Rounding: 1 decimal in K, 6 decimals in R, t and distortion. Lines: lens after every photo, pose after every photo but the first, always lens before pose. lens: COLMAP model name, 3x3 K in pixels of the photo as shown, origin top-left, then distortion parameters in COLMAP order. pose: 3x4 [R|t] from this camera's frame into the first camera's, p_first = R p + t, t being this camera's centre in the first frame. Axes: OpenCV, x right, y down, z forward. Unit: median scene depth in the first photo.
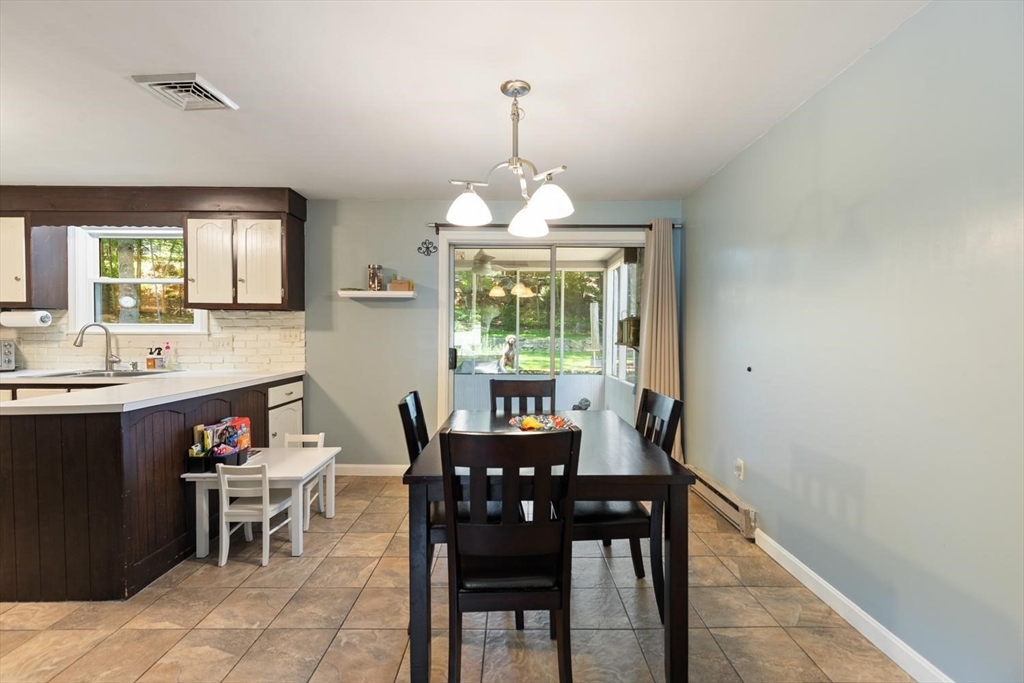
lens RADIAL K [[465.3, 0, 482.8], [0, 465.3, 342.6], [0, 0, 1]] dist [0.004281, -0.002079]
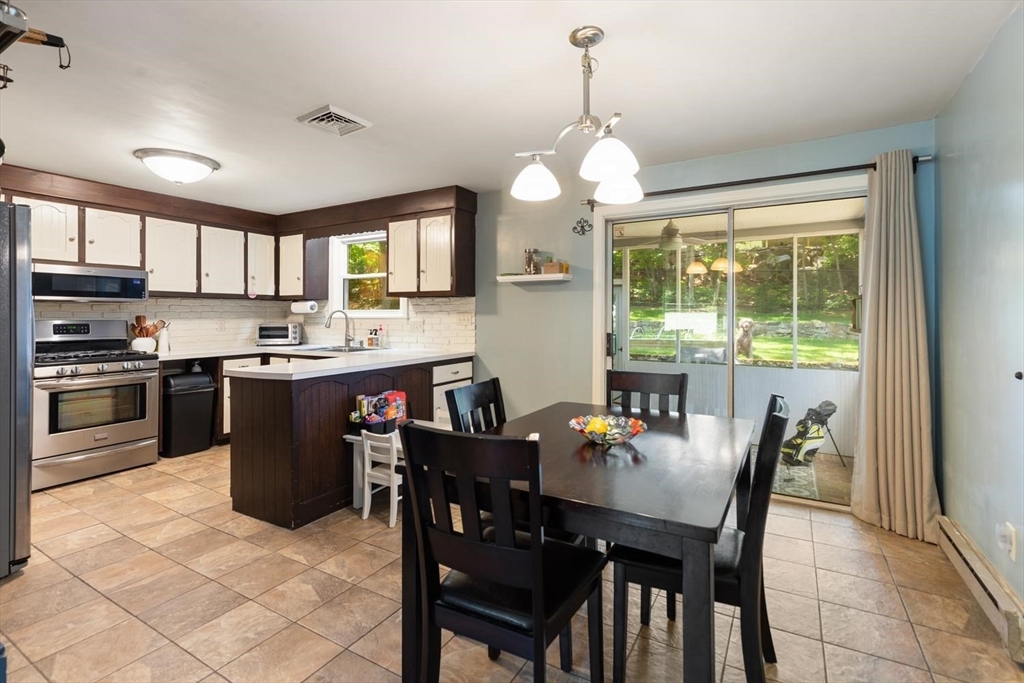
lens RADIAL K [[465.3, 0, 524.3], [0, 465.3, 311.1], [0, 0, 1]] dist [0.004281, -0.002079]
pose [[0.867962, -0.008871, -0.496551, 0.271799], [-0.006107, 0.999574, -0.028533, -0.004500], [0.496592, 0.027798, 0.867539, 0.136079]]
